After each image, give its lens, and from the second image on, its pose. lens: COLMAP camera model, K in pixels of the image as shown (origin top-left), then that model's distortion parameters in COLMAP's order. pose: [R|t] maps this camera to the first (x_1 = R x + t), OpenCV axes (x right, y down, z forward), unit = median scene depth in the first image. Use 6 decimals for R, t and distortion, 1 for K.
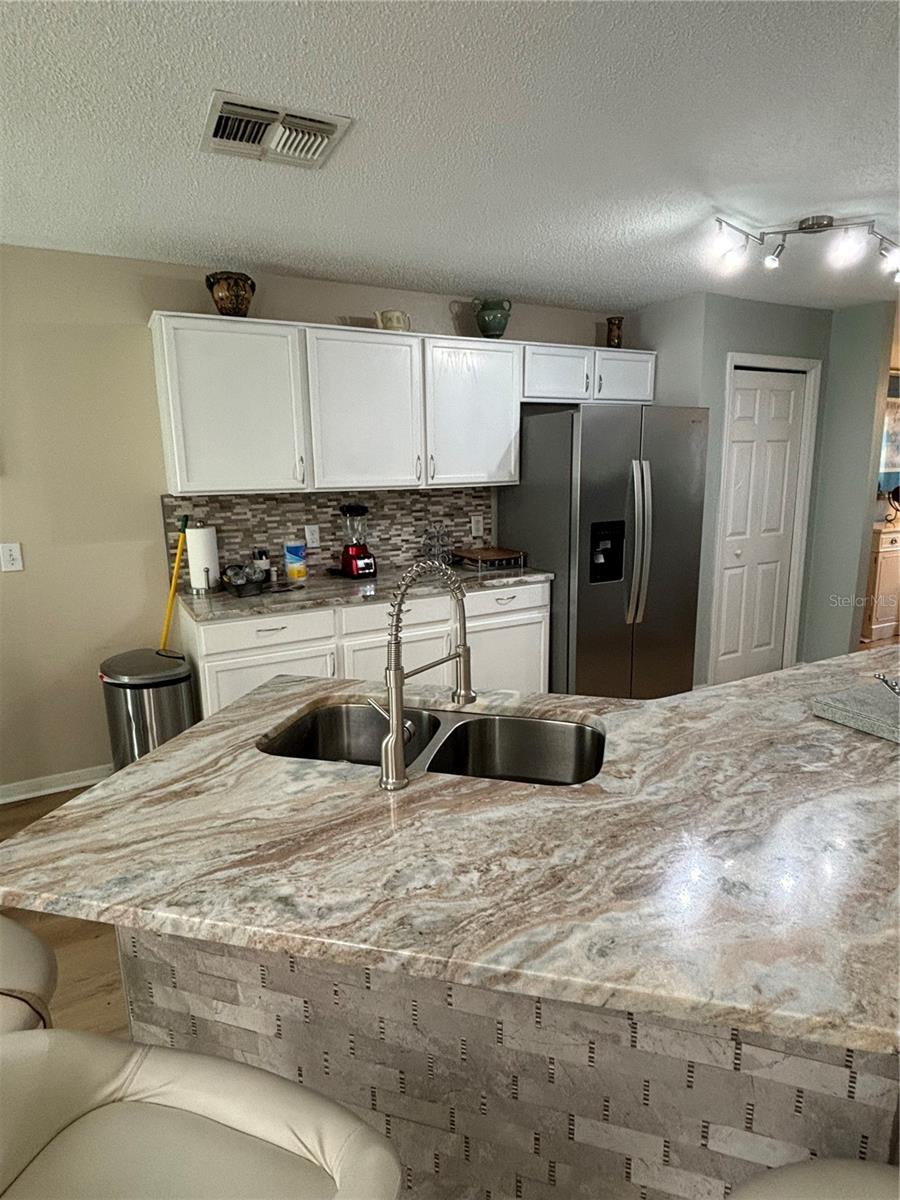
lens RADIAL K [[661.1, 0, 431.1], [0, 661.1, 598.3], [0, 0, 1]] dist [0.026163, -0.044541]
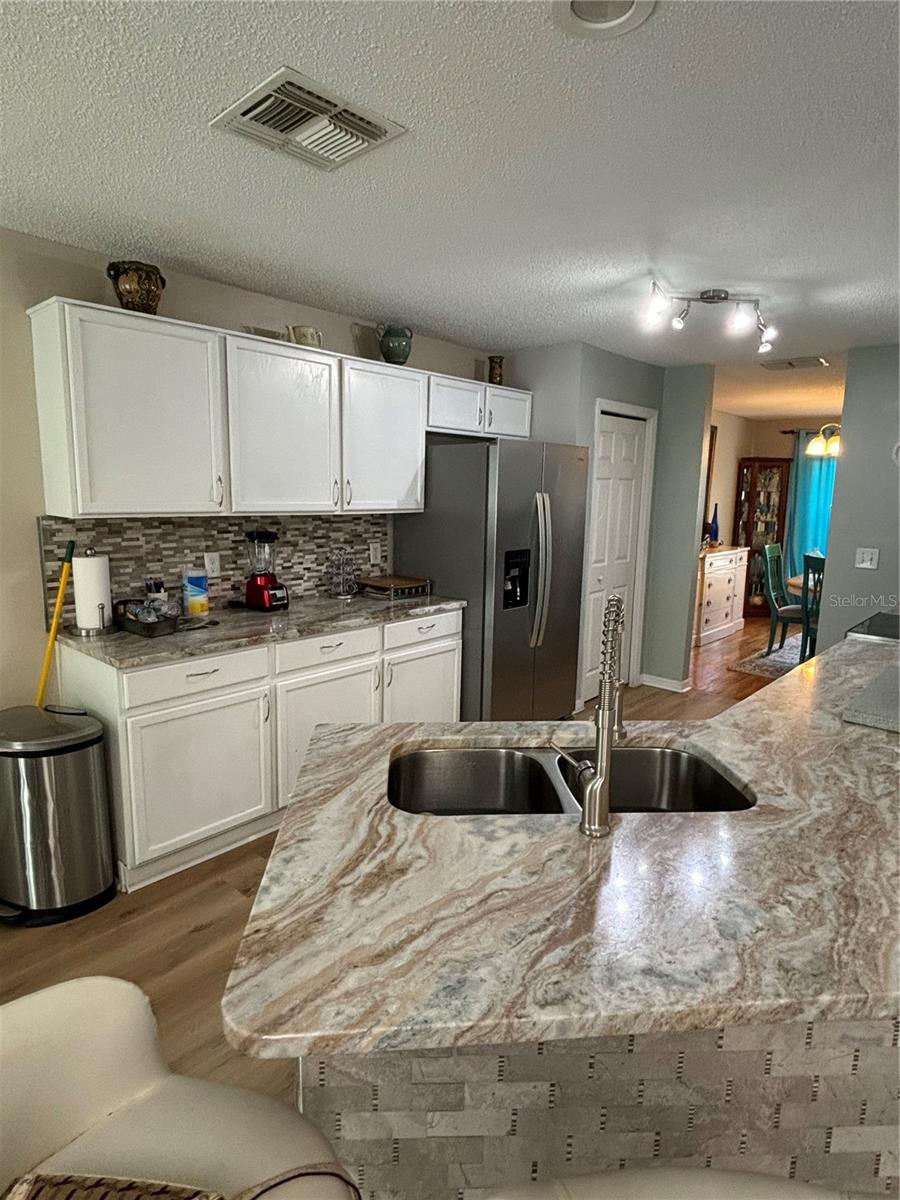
lens RADIAL K [[669.0, 0, 450.0], [0, 669.0, 600.0], [0, 0, 1]] dist [0.004421, -0.007026]
pose [[0.942129, -0.021165, 0.334581, -0.231740], [0.033164, 0.998994, -0.030191, -0.011589], [-0.333606, 0.039540, 0.941883, 0.060265]]
